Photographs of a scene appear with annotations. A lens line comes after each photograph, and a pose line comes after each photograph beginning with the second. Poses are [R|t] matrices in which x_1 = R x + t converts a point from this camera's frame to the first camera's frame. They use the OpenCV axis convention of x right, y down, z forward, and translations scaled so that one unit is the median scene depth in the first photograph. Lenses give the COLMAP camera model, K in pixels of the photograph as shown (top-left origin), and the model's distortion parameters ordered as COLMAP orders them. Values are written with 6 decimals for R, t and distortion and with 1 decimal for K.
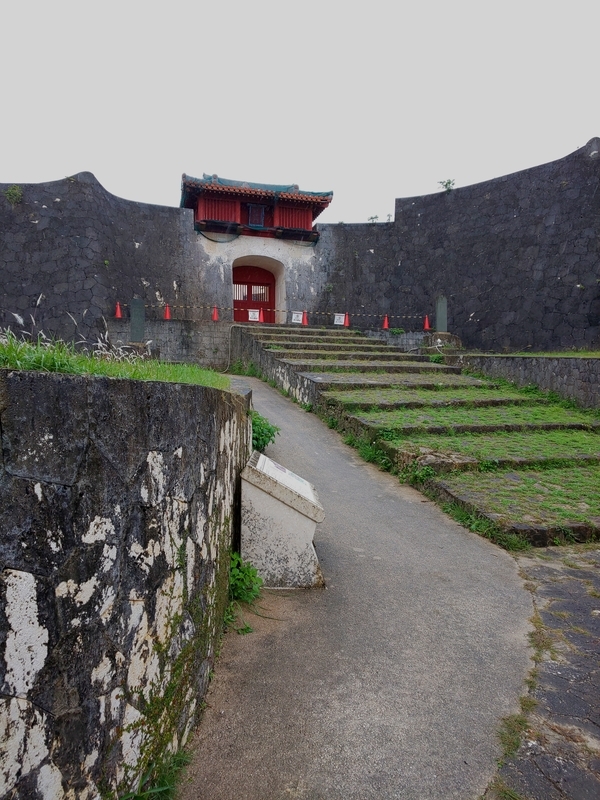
lens RADIAL K [[511.0, 0, 293.7], [0, 511.0, 404.5], [0, 0, 1]] dist [0.000212, -0.015685]
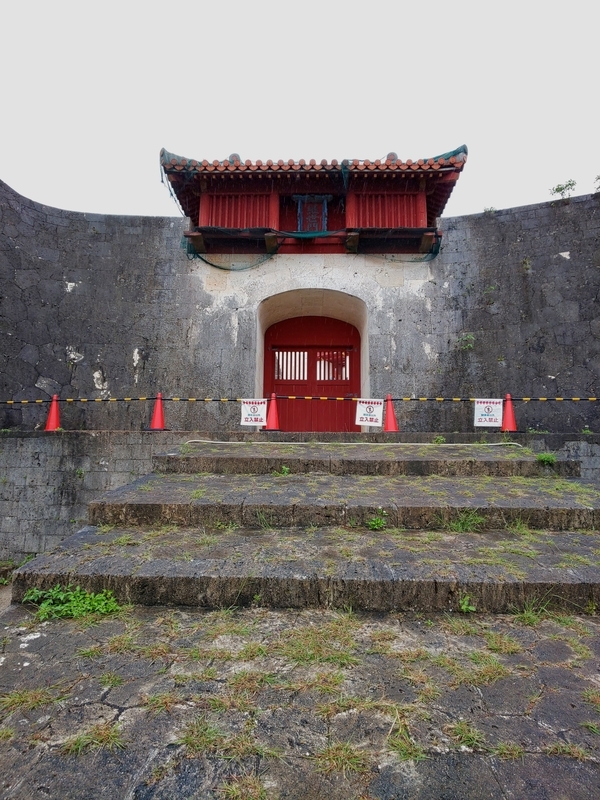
lens RADIAL K [[510.4, 0, 303.5], [0, 510.4, 404.7], [0, 0, 1]] dist [0.004205, -0.001838]
pose [[0.951613, -0.040801, -0.304578, 0.072048], [-0.009948, 0.986537, -0.163237, -0.105713], [0.307137, 0.158369, 0.938395, 0.579961]]
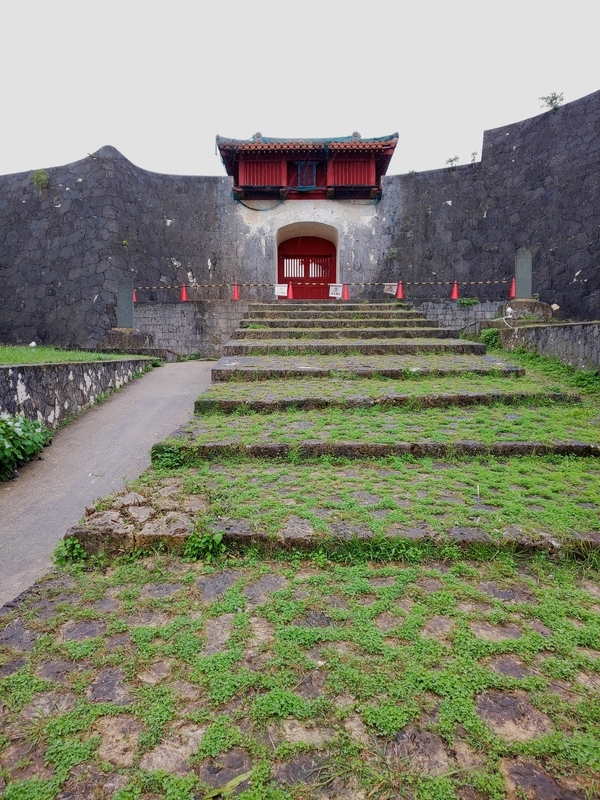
lens RADIAL K [[511.0, 0, 299.3], [0, 511.0, 411.4], [0, 0, 1]] dist [0.000212, -0.015685]
pose [[0.955118, 0.009018, -0.296089, 0.182097], [0.001011, 0.999431, 0.033700, -0.004800], [0.296225, -0.032487, 0.954566, 0.181171]]
